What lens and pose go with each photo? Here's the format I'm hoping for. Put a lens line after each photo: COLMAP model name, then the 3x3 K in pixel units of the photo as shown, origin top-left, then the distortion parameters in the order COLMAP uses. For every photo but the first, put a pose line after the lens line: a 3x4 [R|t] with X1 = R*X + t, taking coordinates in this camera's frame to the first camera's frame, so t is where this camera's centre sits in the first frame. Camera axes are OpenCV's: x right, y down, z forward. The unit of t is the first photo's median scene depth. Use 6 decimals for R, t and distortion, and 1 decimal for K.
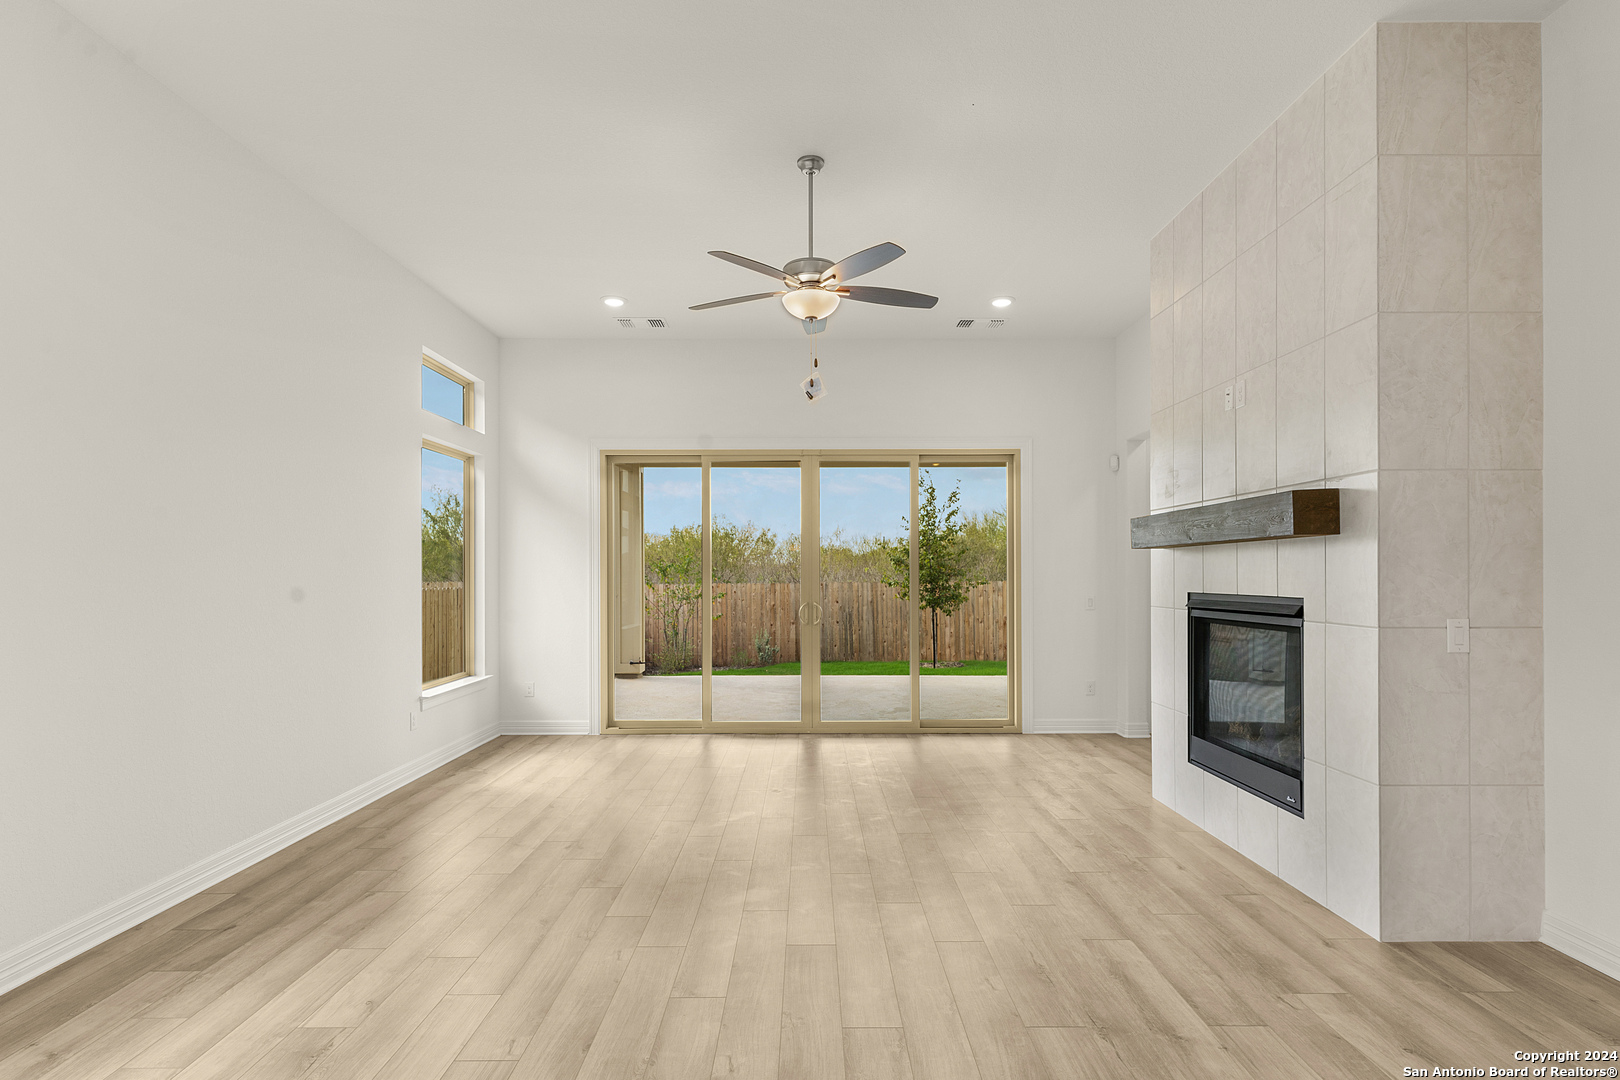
lens RADIAL K [[782.0, 0, 805.1], [0, 782.0, 555.2], [0, 0, 1]] dist [-0.003631, 0.000077]
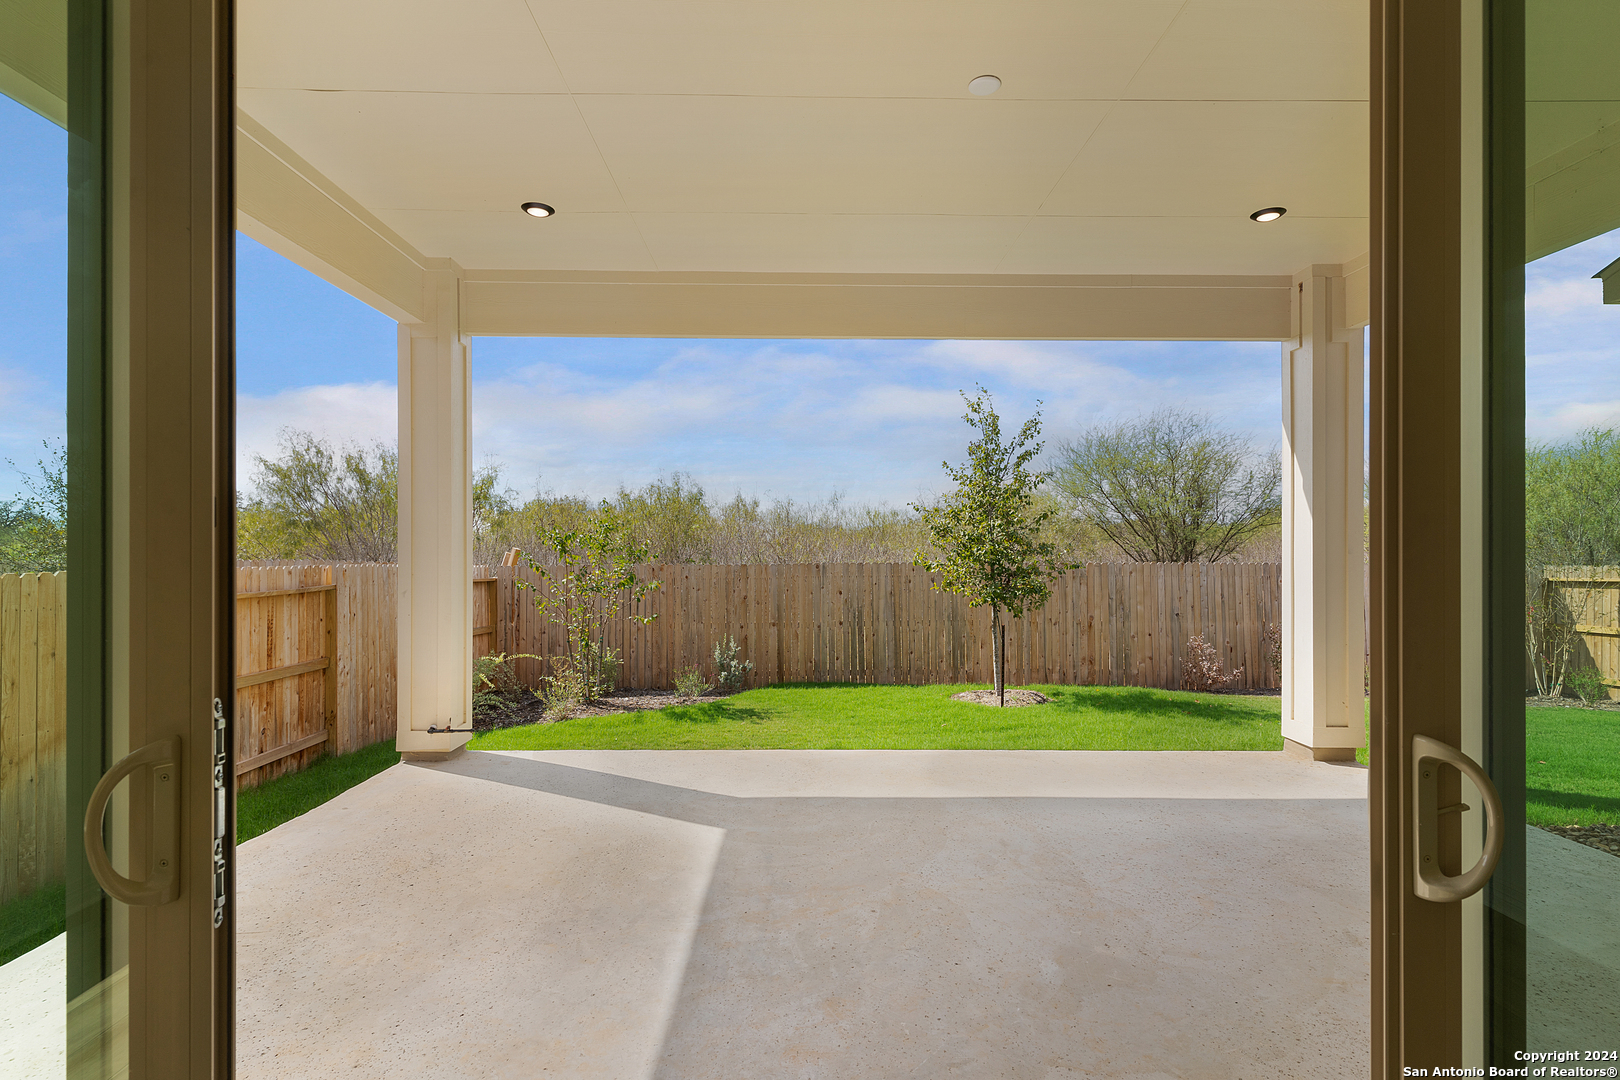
lens RADIAL K [[782.0, 0, 809.6], [0, 782.0, 546.8], [0, 0, 1]] dist [-0.003631, 0.000077]
pose [[0.999791, 0.005209, 0.019782, 0.001592], [-0.005515, 0.999866, 0.015443, 0.011516], [-0.019698, -0.015548, 0.999685, 0.373960]]
